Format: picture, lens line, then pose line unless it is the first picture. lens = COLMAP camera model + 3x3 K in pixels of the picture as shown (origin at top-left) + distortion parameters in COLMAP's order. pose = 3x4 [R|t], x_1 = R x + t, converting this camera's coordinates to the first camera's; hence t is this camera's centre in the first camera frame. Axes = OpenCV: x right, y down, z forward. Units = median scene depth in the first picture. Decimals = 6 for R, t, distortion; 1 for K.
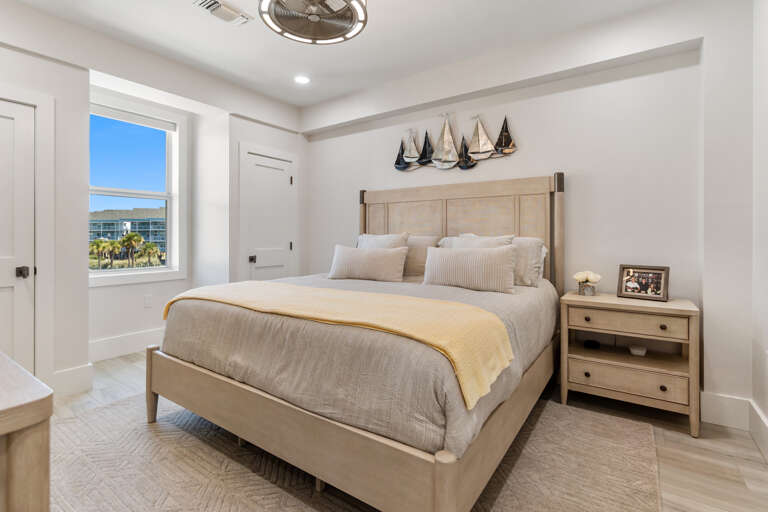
lens RADIAL K [[367.3, 0, 392.3], [0, 367.3, 233.9], [0, 0, 1]] dist [-0.003287, 0.001144]
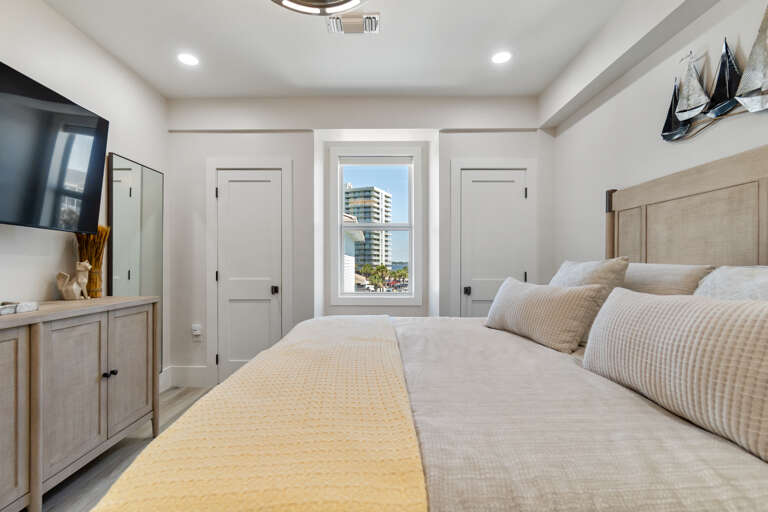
lens RADIAL K [[367.3, 0, 382.4], [0, 367.3, 261.2], [0, 0, 1]] dist [-0.003287, 0.001144]
pose [[0.542111, -0.005080, -0.840292, 0.240421], [0.003870, 0.999986, -0.003549, 0.001419], [0.840298, -0.001328, 0.542123, 0.364469]]
